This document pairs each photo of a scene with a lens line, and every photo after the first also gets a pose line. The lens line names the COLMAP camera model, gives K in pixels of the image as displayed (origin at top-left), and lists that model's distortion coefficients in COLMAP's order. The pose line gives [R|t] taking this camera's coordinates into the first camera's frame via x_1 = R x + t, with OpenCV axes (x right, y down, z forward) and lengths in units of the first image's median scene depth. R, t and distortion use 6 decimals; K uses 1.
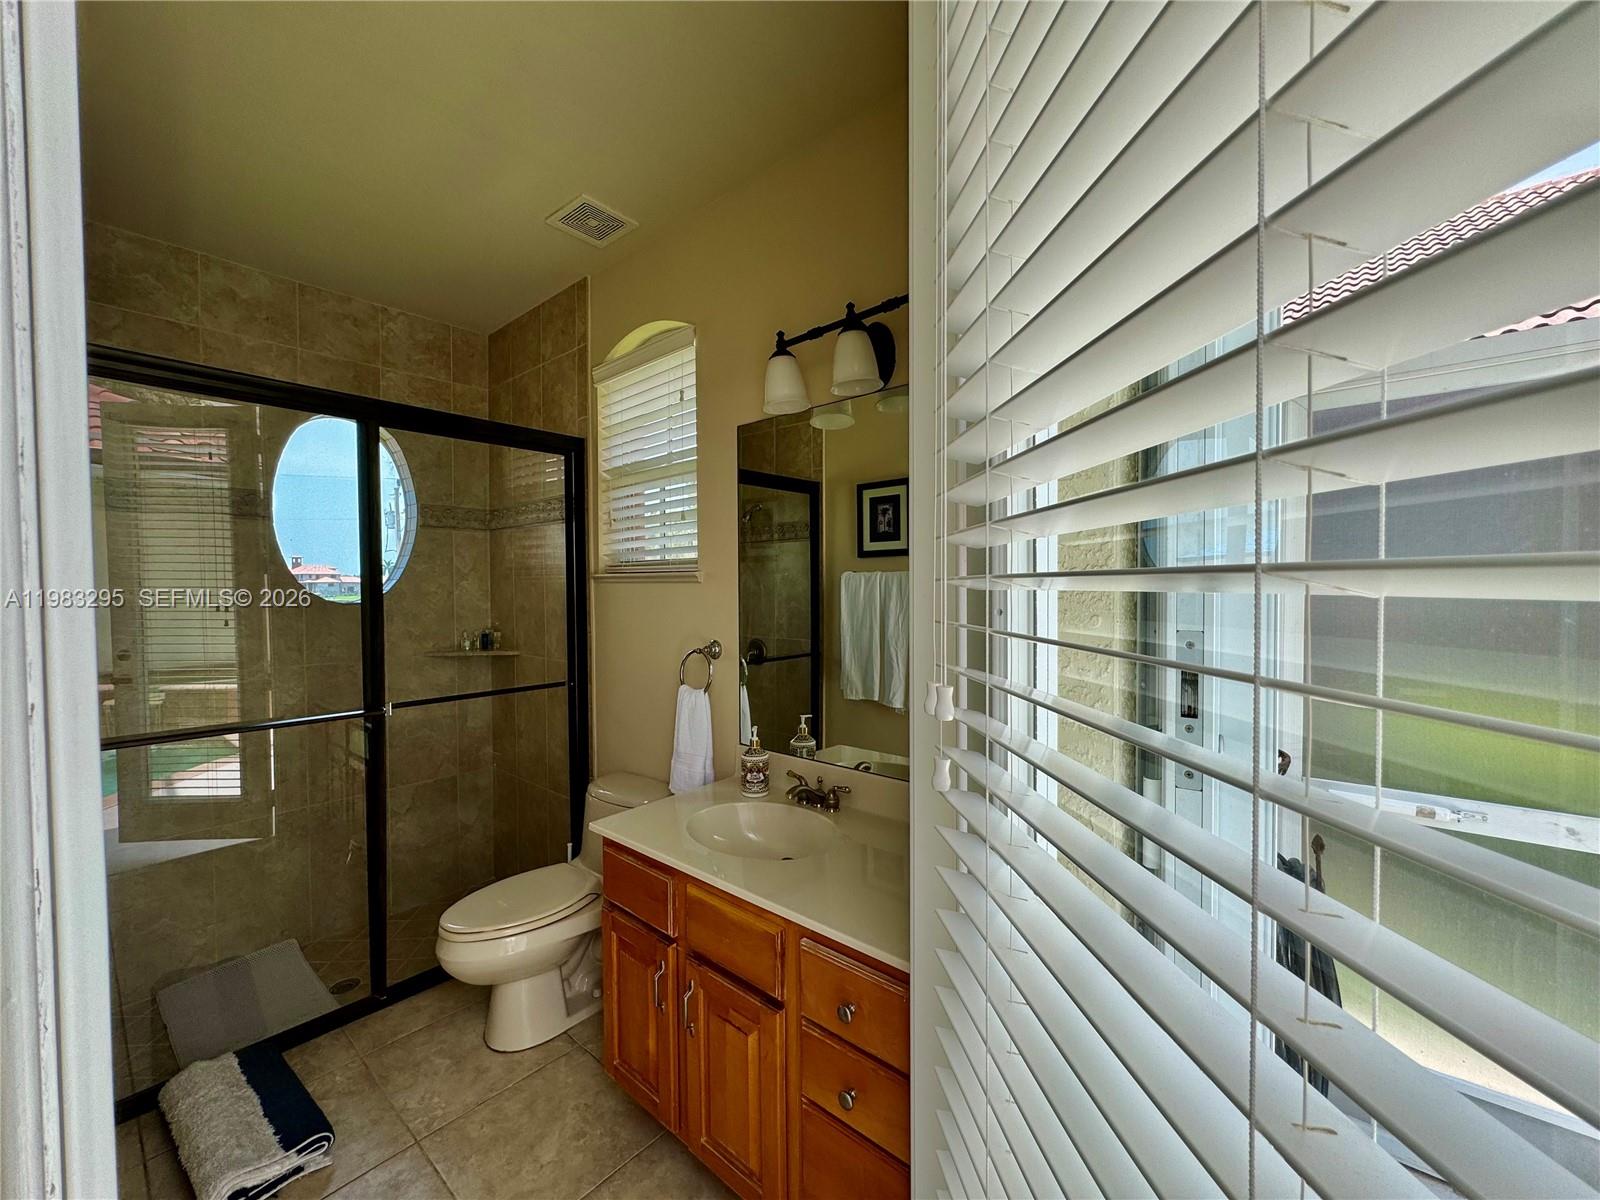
lens RADIAL K [[637.0, 0, 798.7], [0, 637.0, 598.0], [0, 0, 1]] dist [-0.001369, -0.000032]
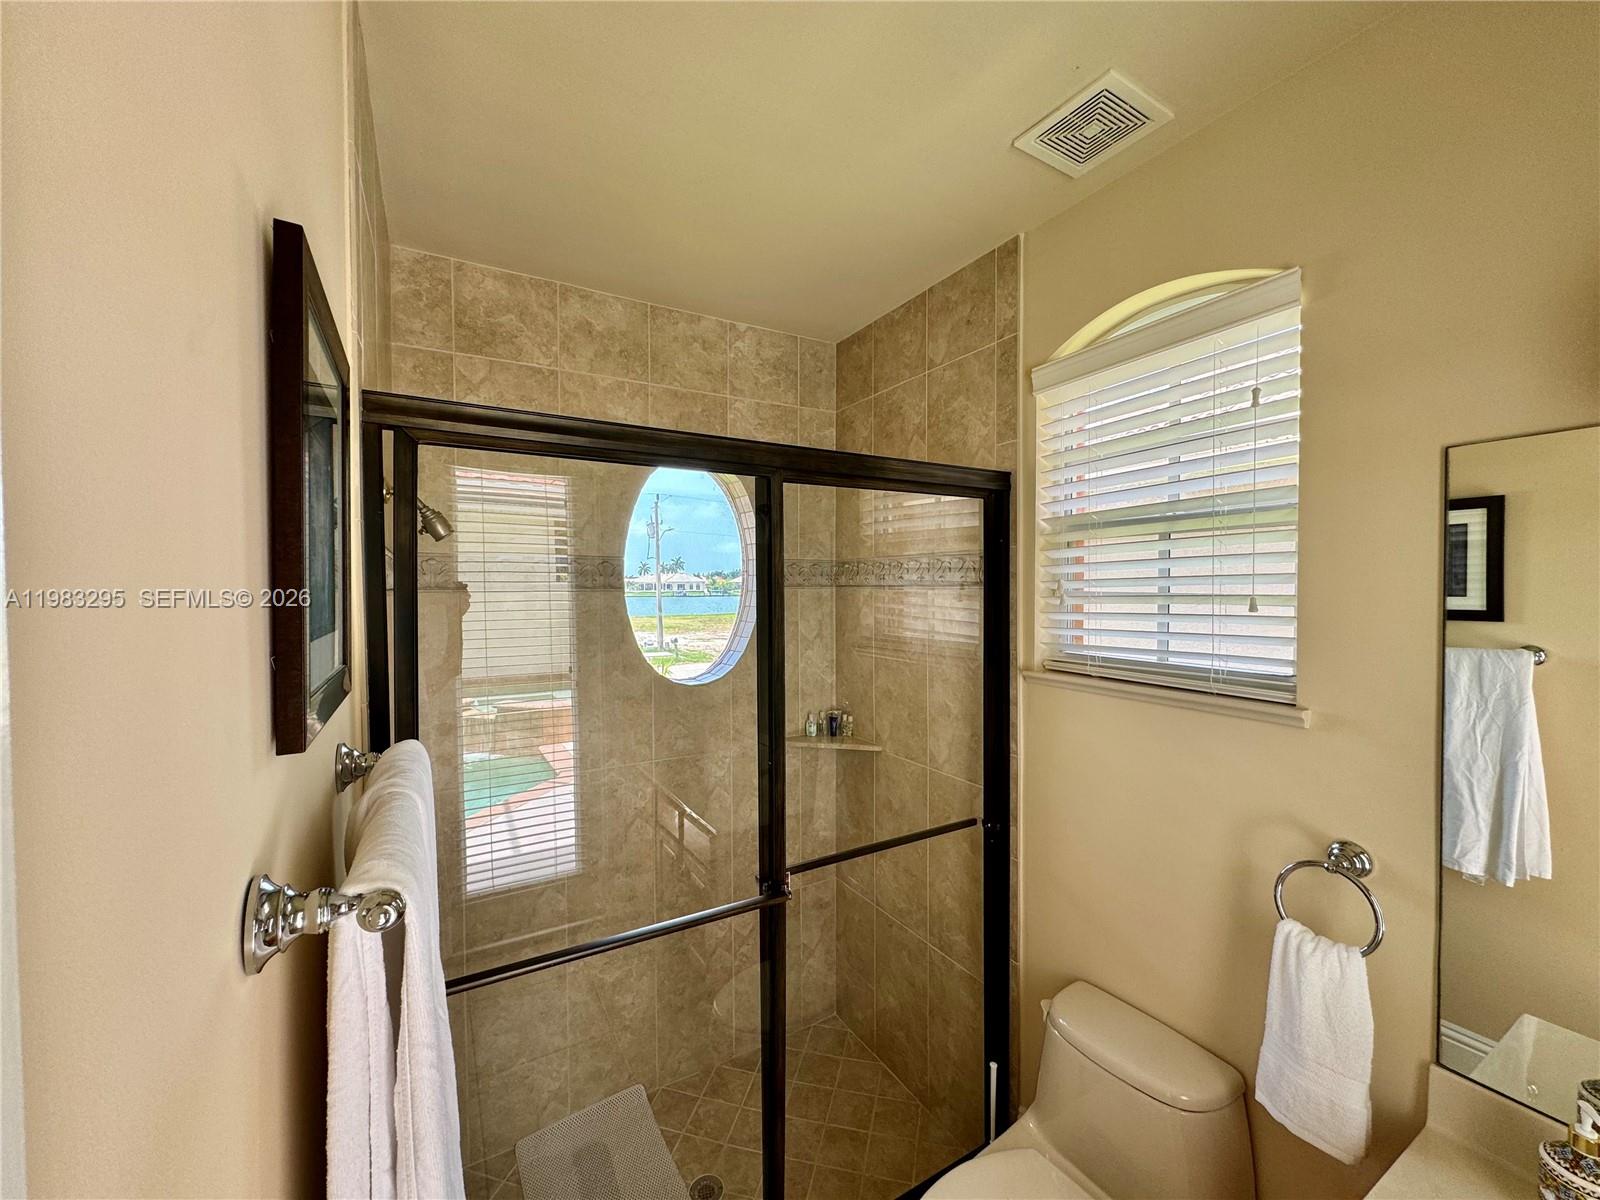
lens RADIAL K [[637.0, 0, 798.7], [0, 637.0, 598.0], [0, 0, 1]] dist [-0.001369, -0.000032]
pose [[0.945154, 0.007479, -0.326540, -0.327608], [-0.006481, 0.999970, 0.004143, -0.115657], [0.326561, -0.001799, 0.945174, 0.273729]]
